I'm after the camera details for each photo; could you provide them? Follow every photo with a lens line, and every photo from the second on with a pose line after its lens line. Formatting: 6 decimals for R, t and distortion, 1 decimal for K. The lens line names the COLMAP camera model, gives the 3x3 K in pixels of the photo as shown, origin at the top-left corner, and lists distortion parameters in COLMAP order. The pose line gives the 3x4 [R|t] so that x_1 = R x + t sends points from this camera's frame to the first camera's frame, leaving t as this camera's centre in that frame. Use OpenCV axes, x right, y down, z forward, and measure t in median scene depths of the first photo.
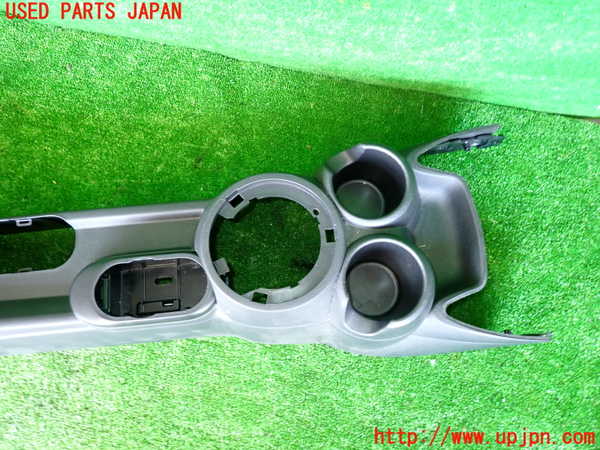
lens RADIAL K [[445.8, 0, 300.0], [0, 445.8, 225.0], [0, 0, 1]] dist [0.007763, -0.008405]
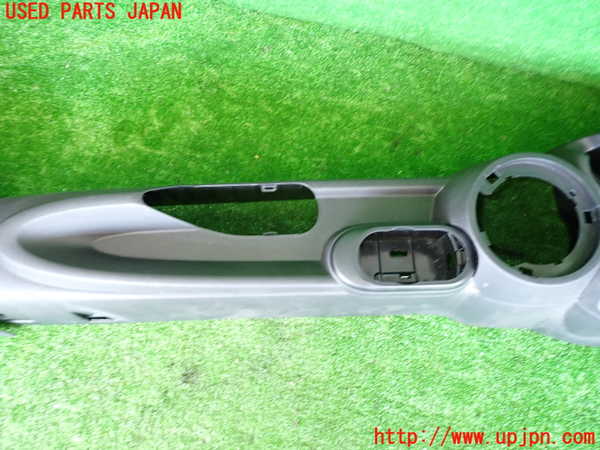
lens RADIAL K [[445.8, 0, 300.0], [0, 445.8, 225.0], [0, 0, 1]] dist [0.007763, -0.008405]
pose [[0.997519, 0.063500, -0.030376, -0.464549], [-0.064227, 0.997656, -0.023590, 0.090303], [0.028807, 0.025483, 0.999260, -0.028073]]
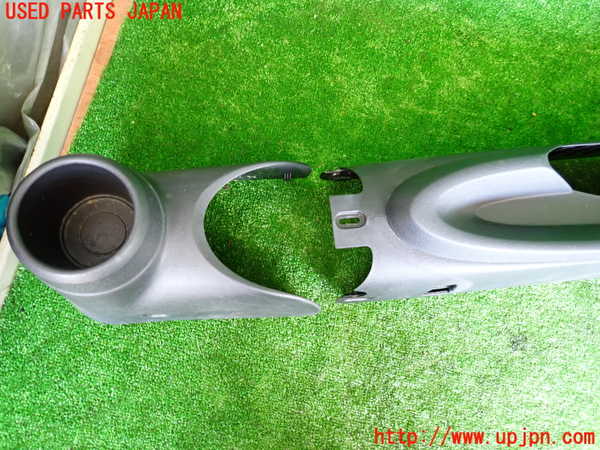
lens RADIAL K [[445.8, 0, 300.0], [0, 445.8, 225.0], [0, 0, 1]] dist [0.007763, -0.008405]
pose [[0.995978, 0.013676, 0.088551, -1.304931], [-0.018803, 0.998179, 0.057318, 0.115170], [-0.087606, -0.058753, 0.994421, 0.056481]]
